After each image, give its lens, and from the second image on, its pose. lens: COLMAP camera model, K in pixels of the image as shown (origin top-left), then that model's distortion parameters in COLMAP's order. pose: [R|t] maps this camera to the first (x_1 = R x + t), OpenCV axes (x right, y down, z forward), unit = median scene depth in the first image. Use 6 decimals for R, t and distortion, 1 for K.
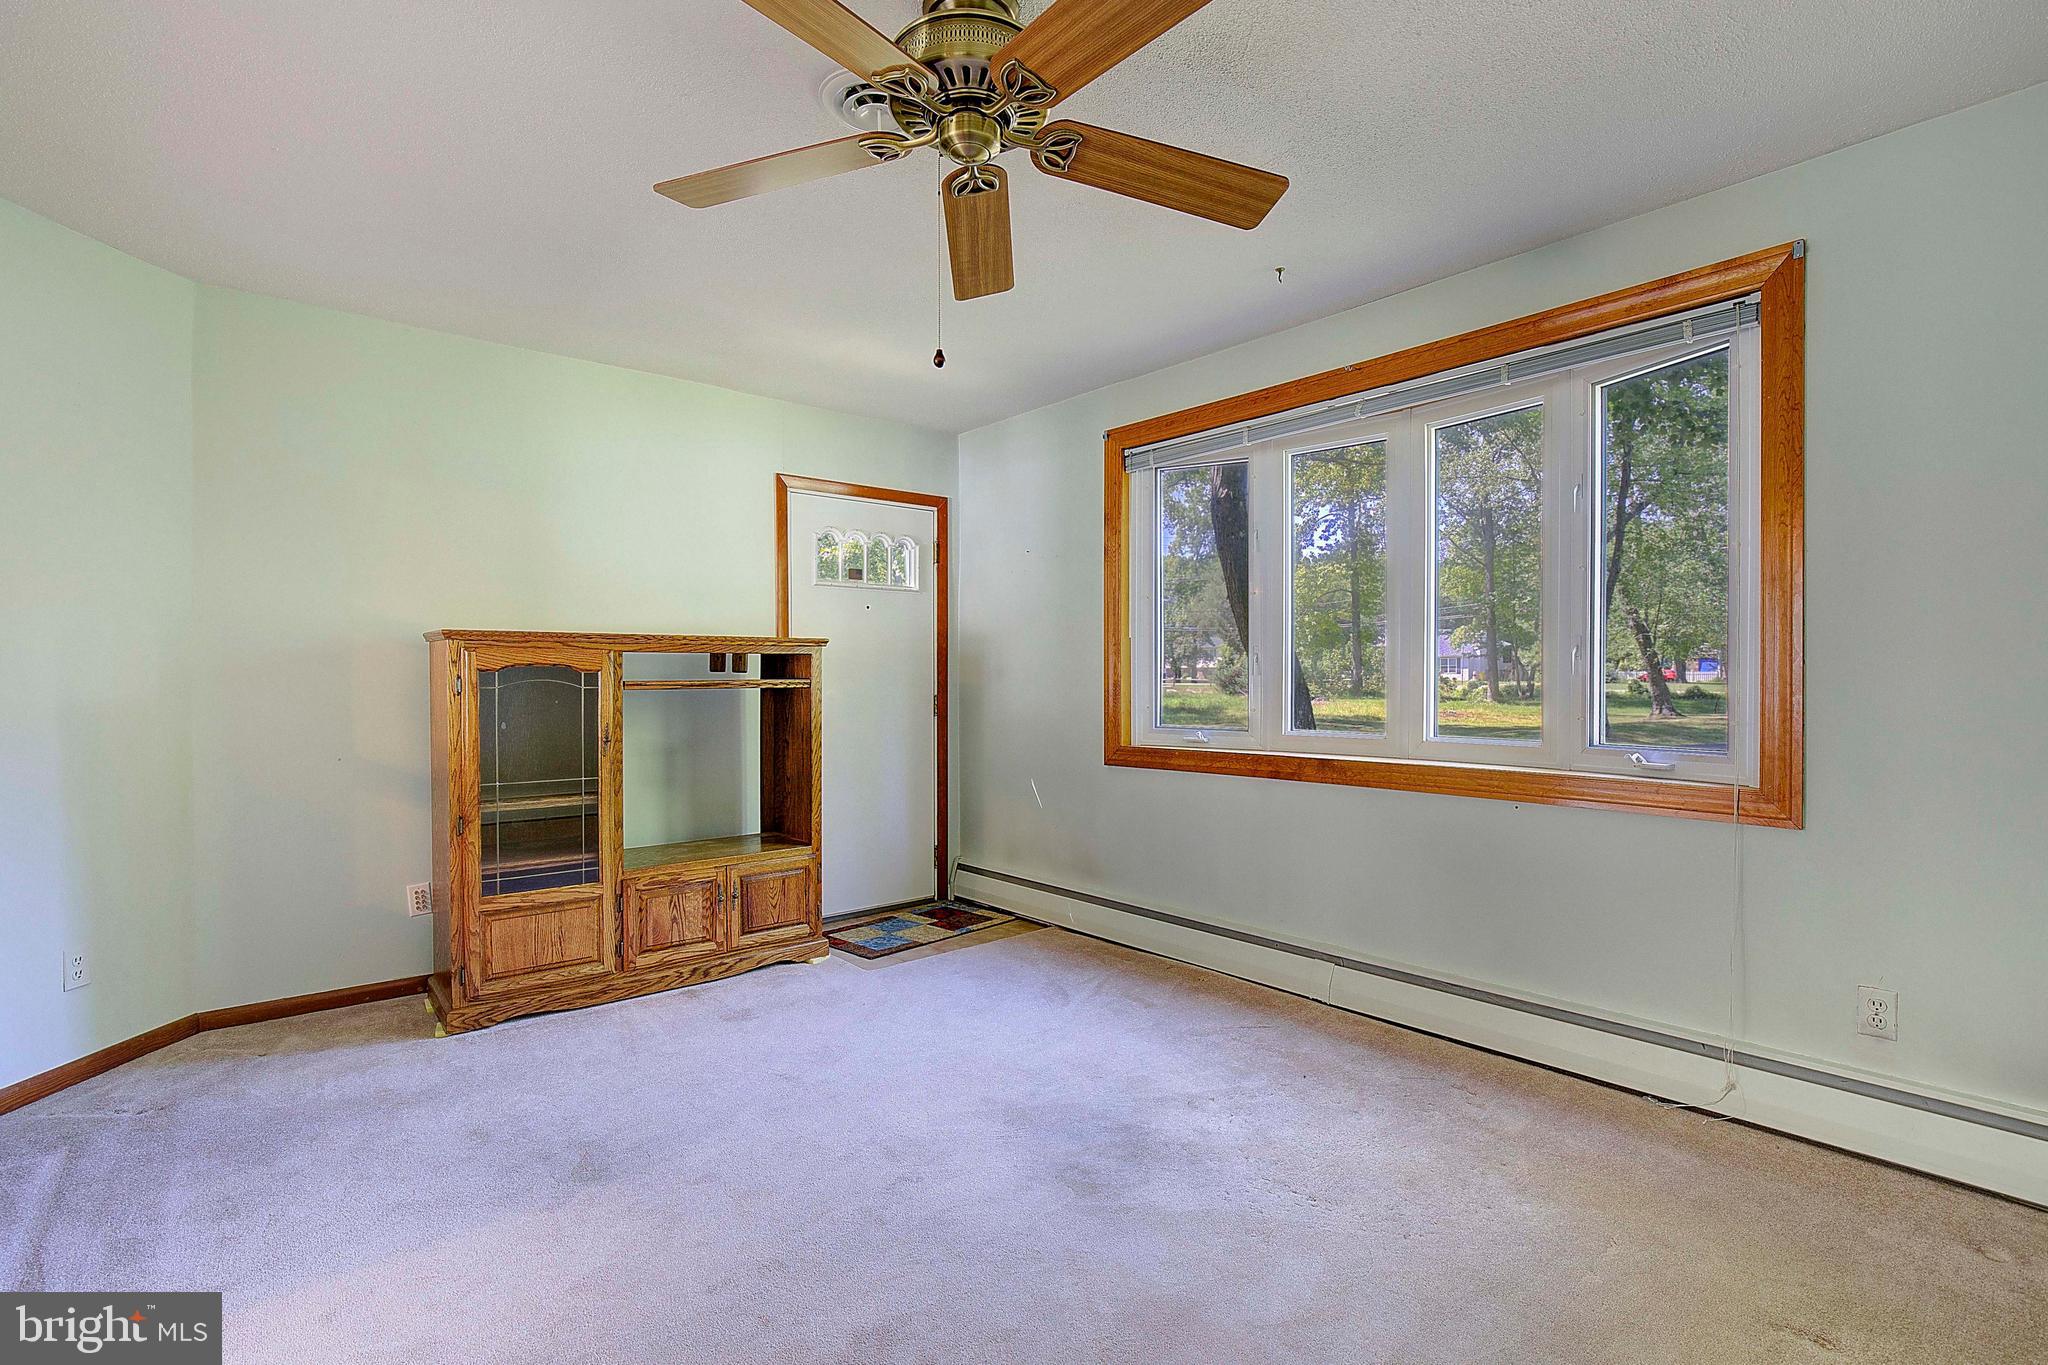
lens RADIAL K [[950.0, 0, 1022.6], [0, 950.0, 684.2], [0, 0, 1]] dist [-0.012603, 0.001287]
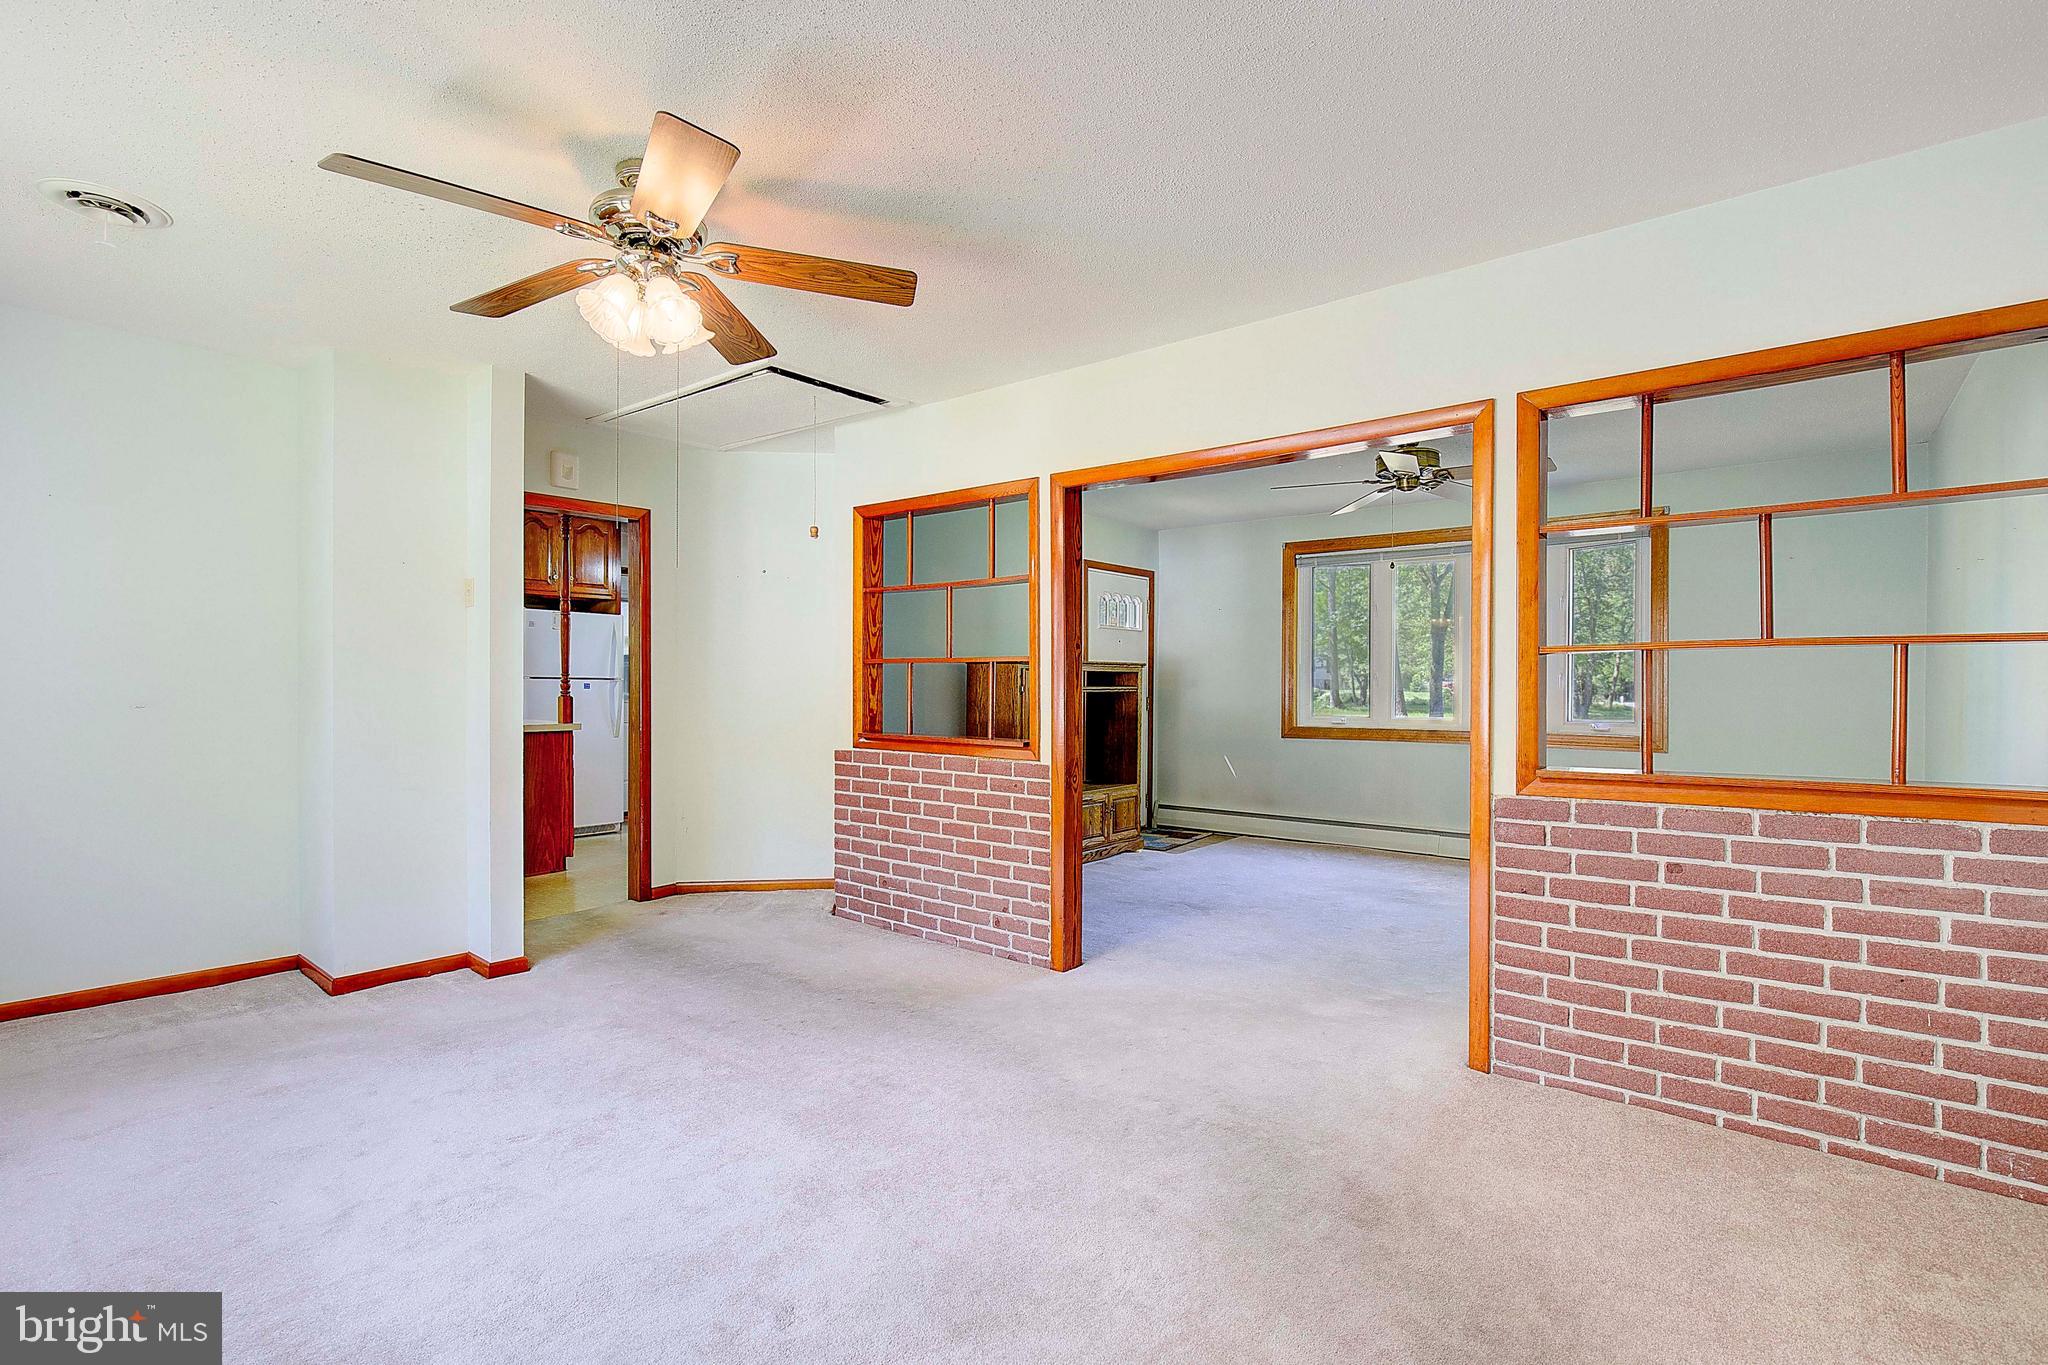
lens RADIAL K [[950.0, 0, 1039.0], [0, 950.0, 684.3], [0, 0, 1]] dist [-0.012603, 0.001287]
pose [[0.983608, 0.005566, 0.180233, -0.654667], [-0.004092, 0.999955, -0.008544, 0.005550], [-0.180273, 0.007667, 0.983587, -0.604988]]
